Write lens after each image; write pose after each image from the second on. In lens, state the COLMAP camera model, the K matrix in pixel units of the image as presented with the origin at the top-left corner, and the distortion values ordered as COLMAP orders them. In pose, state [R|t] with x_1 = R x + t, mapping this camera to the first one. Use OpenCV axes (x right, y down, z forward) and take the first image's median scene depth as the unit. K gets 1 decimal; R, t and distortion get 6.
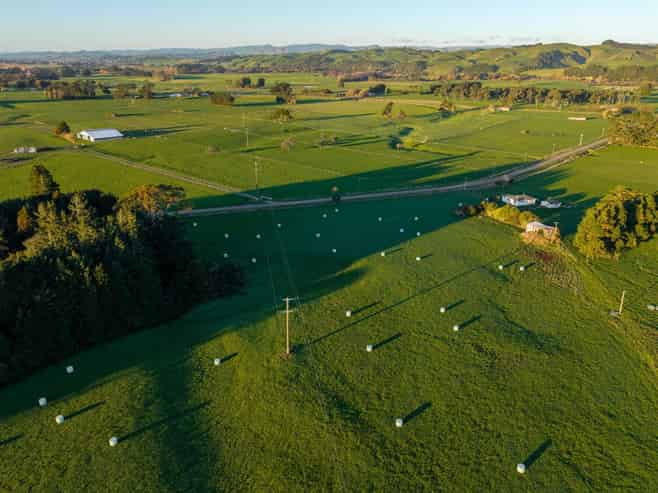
lens RADIAL K [[505.9, 0, 345.3], [0, 505.9, 222.6], [0, 0, 1]] dist [0.010290, -0.014580]
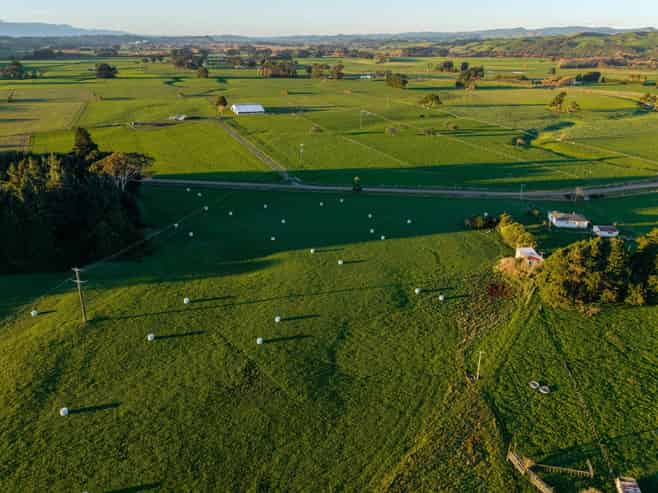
lens RADIAL K [[505.9, 0, 345.3], [0, 505.9, 222.6], [0, 0, 1]] dist [0.010290, -0.014580]
pose [[0.894134, 0.153901, -0.420522, 0.197144], [-0.141797, 0.988069, 0.060115, -0.020681], [0.424756, 0.005877, 0.905289, 0.072165]]
